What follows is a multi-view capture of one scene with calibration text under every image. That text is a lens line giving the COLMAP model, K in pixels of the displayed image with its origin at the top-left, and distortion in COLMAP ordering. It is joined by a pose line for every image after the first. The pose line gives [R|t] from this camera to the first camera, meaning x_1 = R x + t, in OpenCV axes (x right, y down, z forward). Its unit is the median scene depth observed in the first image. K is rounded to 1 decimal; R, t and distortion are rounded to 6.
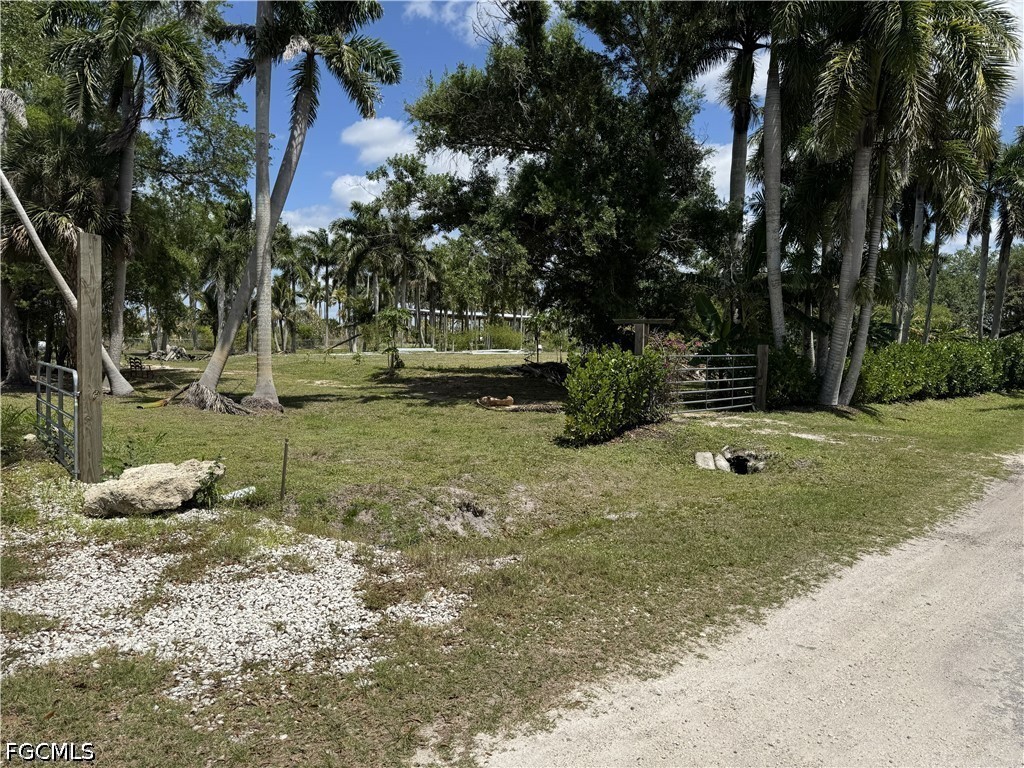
lens RADIAL K [[697.5, 0, 546.3], [0, 697.5, 377.8], [0, 0, 1]] dist [0.063396, -0.077230]
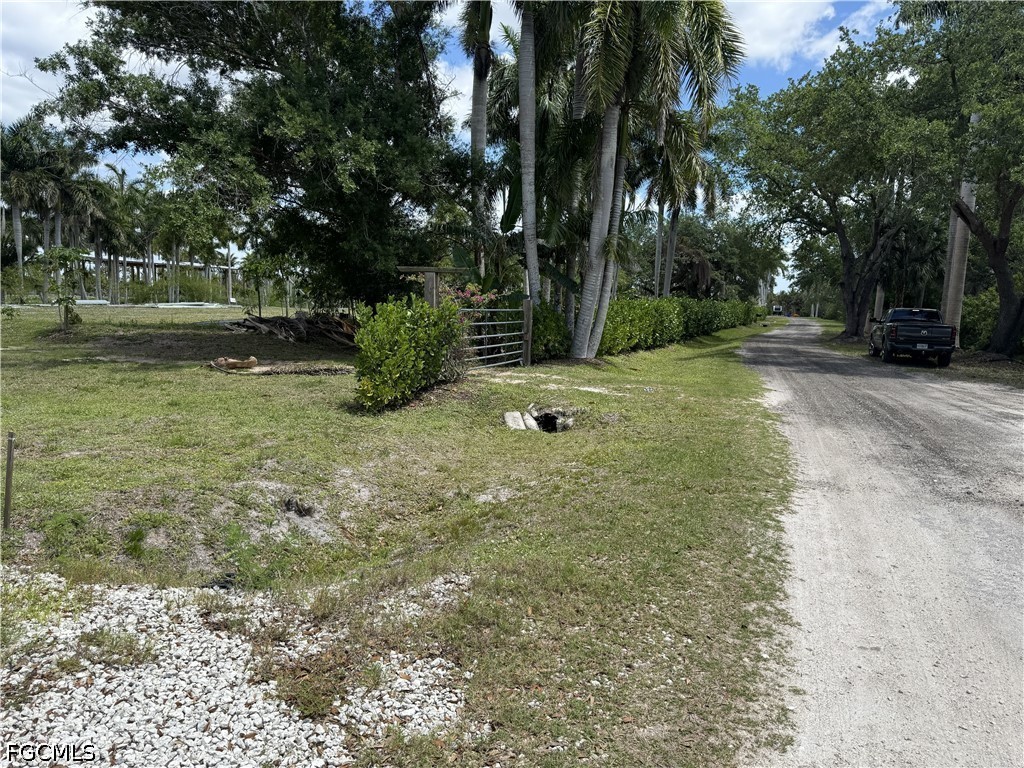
lens RADIAL K [[697.5, 0, 546.3], [0, 697.5, 377.8], [0, 0, 1]] dist [0.063396, -0.077230]
pose [[0.917827, -0.034902, 0.395442, -0.071600], [0.010022, 0.997847, 0.064810, 0.000524], [-0.396853, -0.055521, 0.916201, 0.093871]]
